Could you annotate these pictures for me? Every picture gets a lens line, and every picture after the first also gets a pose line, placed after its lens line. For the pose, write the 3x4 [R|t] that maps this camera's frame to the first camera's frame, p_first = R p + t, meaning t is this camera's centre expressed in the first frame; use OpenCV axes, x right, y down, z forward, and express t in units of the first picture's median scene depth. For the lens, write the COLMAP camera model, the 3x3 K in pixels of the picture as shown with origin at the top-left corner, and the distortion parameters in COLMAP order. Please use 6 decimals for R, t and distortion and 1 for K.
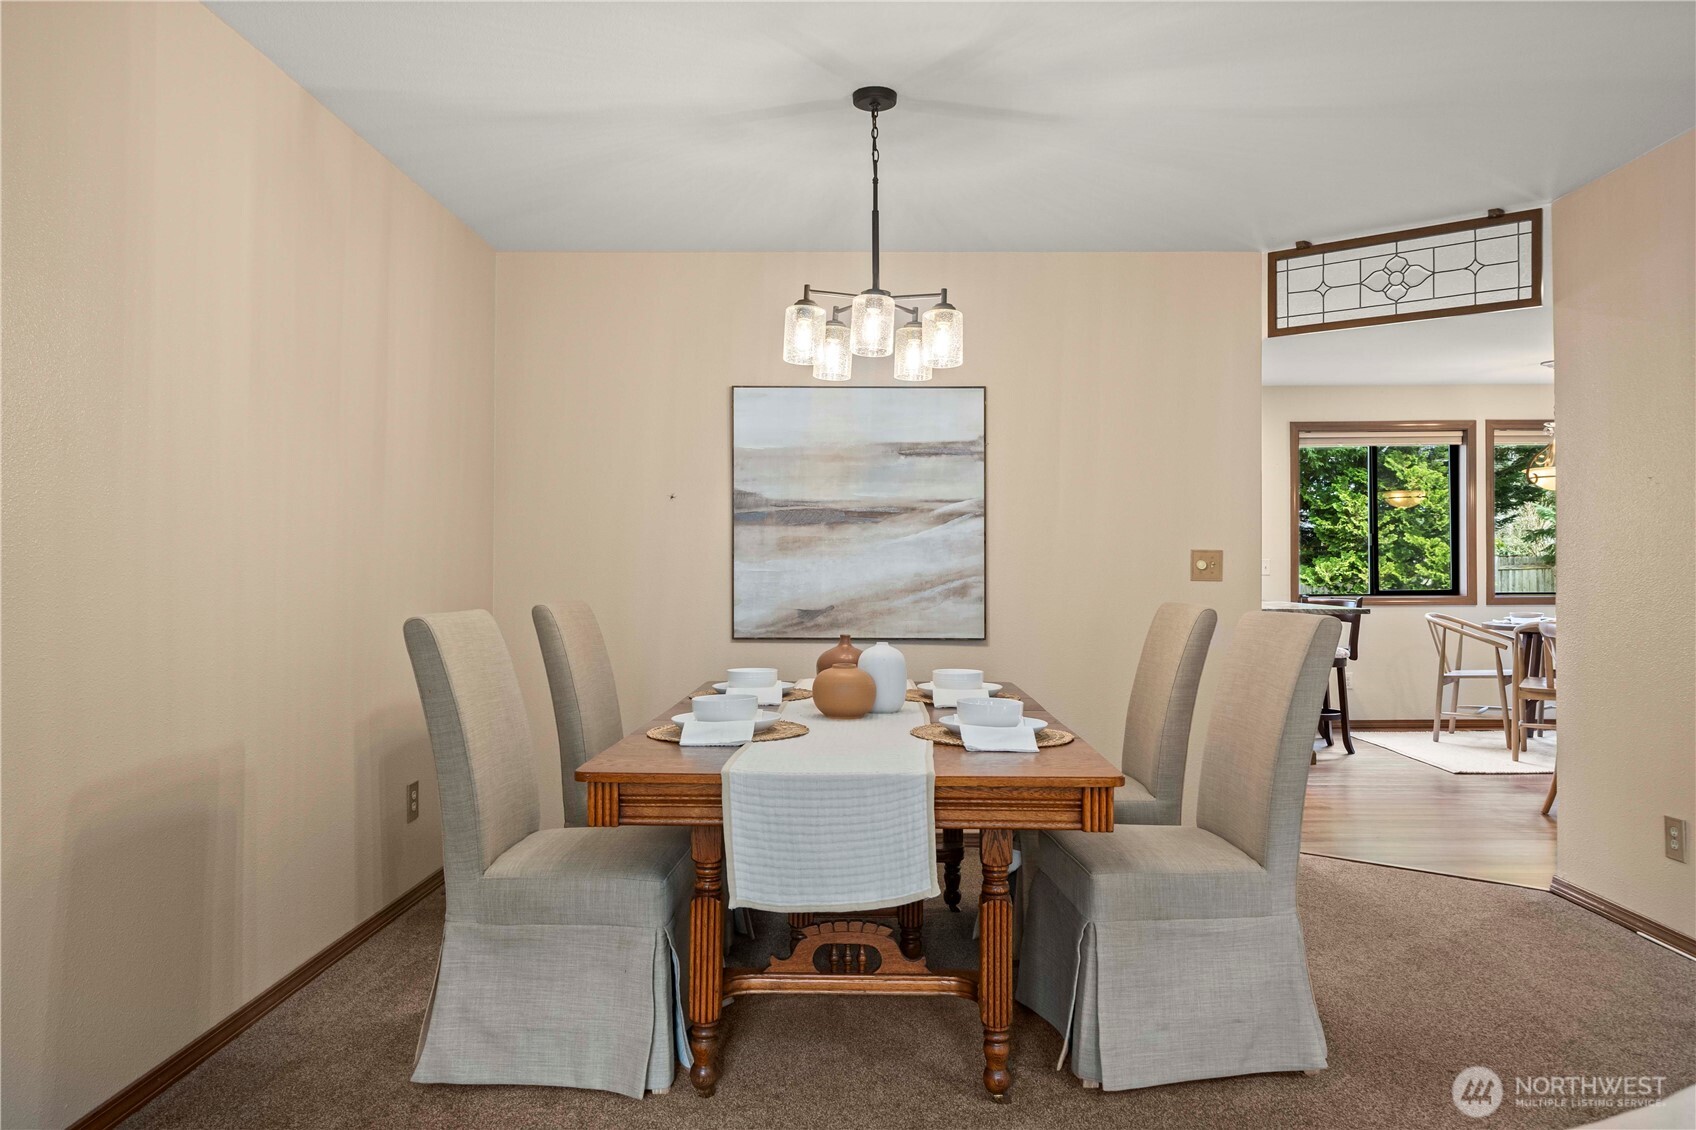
lens RADIAL K [[1176.8, 0, 850.7], [0, 1176.8, 551.1], [0, 0, 1]] dist [0.003955, 0.000924]
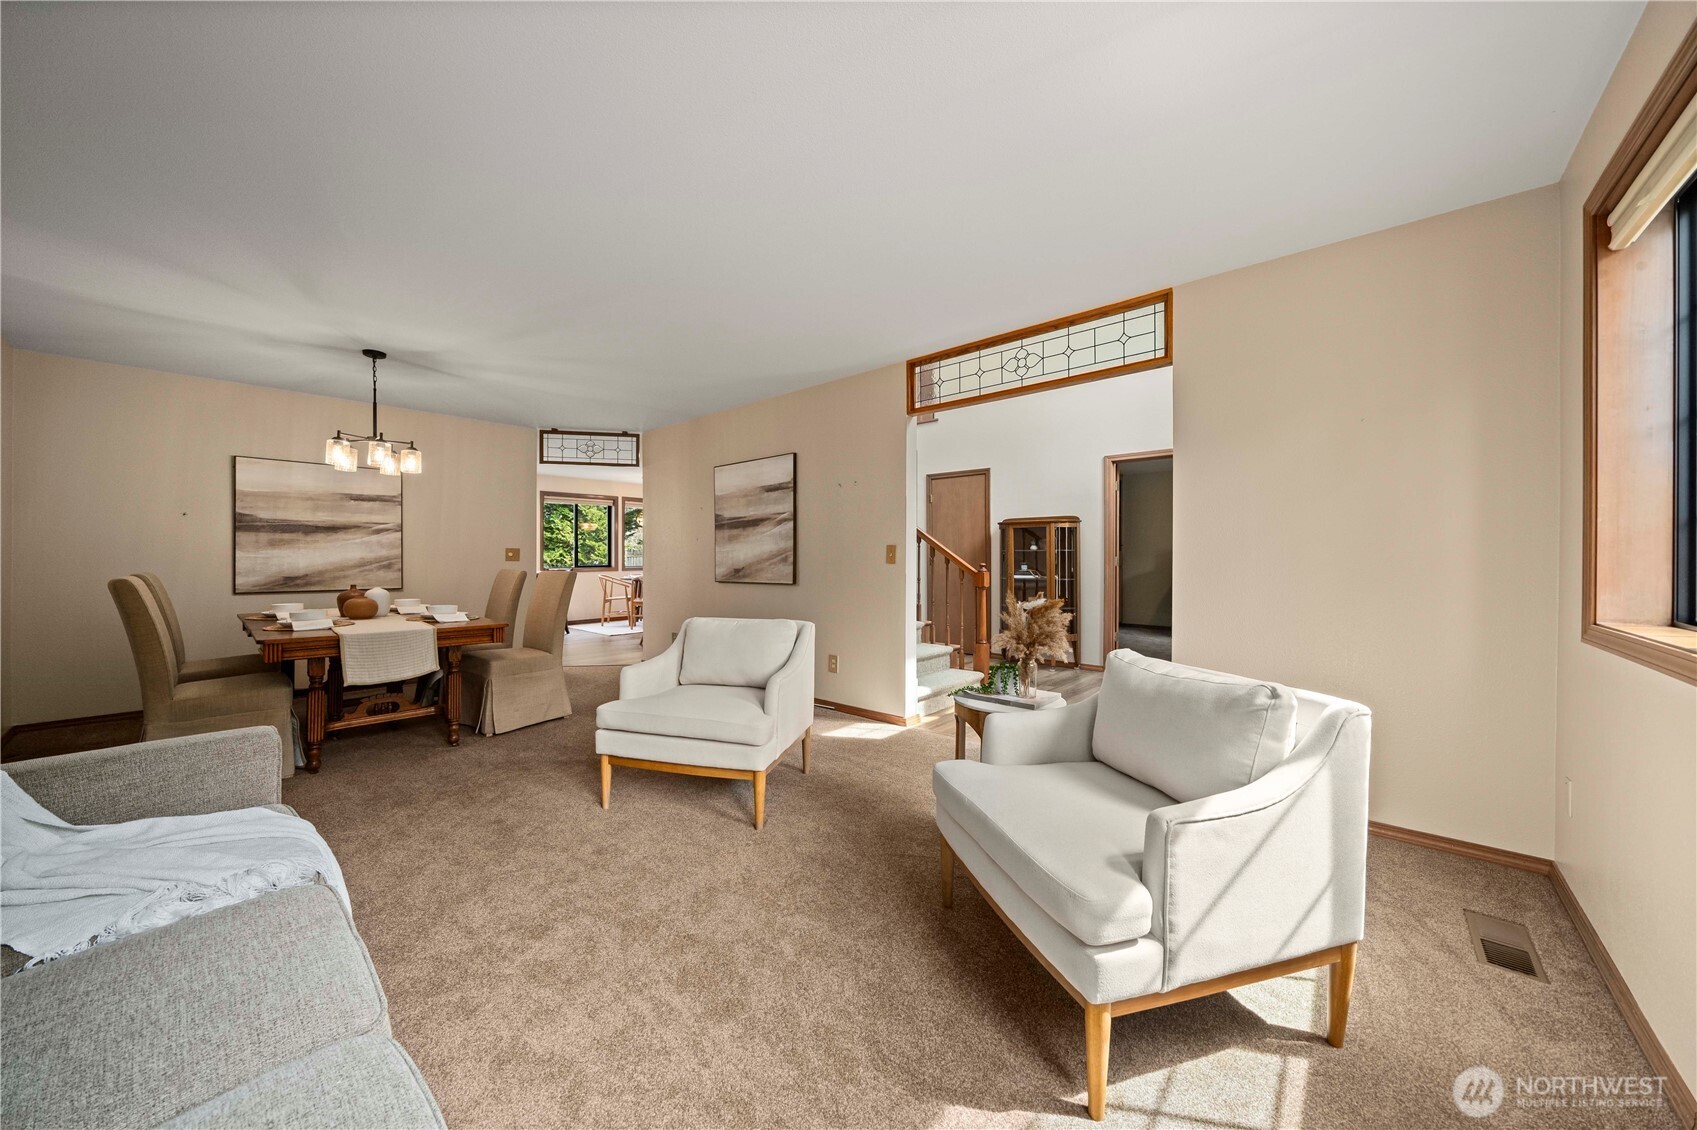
lens RADIAL K [[592.8, 0, 848.5], [0, 592.8, 565.0], [0, 0, 1]] dist [0.000743, -0.000067]
pose [[0.653650, -0.008666, 0.756747, -0.173017], [-0.013758, 0.999633, 0.023331, -0.004641], [-0.756672, -0.025662, 0.653291, -0.327894]]
